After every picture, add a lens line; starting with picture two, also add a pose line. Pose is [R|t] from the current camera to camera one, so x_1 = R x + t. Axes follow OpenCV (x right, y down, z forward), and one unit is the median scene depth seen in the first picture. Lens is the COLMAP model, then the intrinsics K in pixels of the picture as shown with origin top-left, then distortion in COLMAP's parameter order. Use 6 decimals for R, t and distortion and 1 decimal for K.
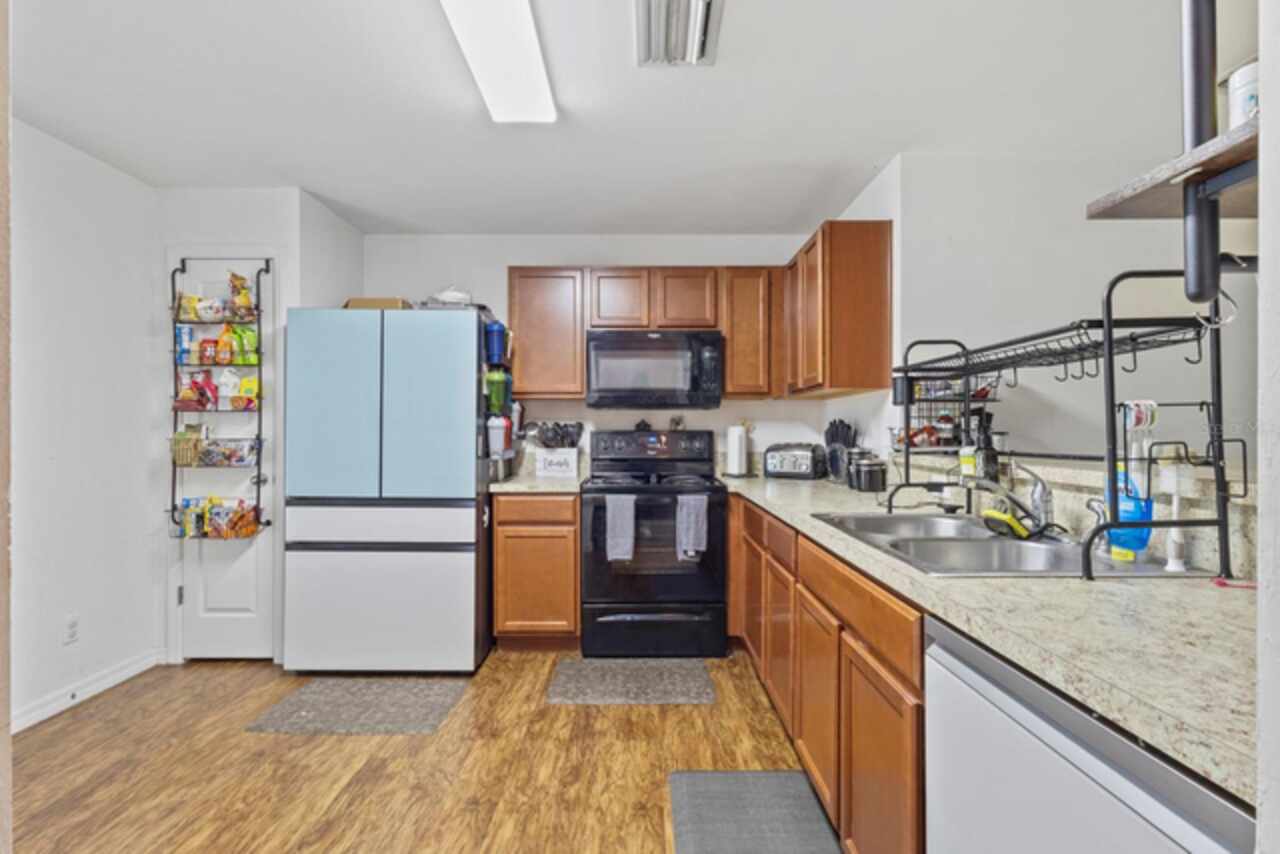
lens RADIAL K [[594.8, 0, 633.5], [0, 594.8, 433.8], [0, 0, 1]] dist [0.001199, 0.001381]
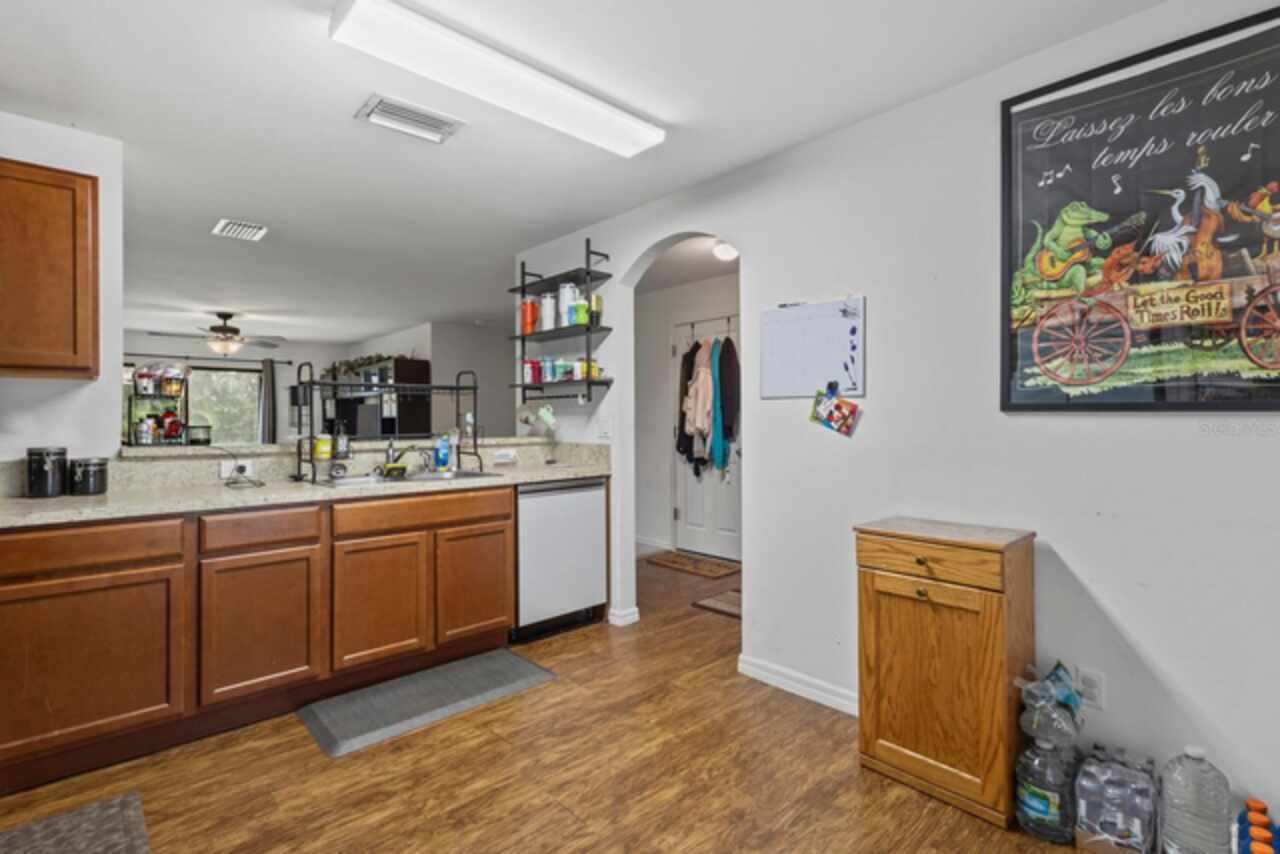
lens RADIAL K [[594.8, 0, 633.8], [0, 594.8, 420.5], [0, 0, 1]] dist [0.001199, 0.001381]
pose [[-0.680826, 0.005223, 0.732426, -0.869853], [0.007048, 0.999975, -0.000579, -0.008134], [-0.732411, 0.004768, -0.680846, 1.091483]]
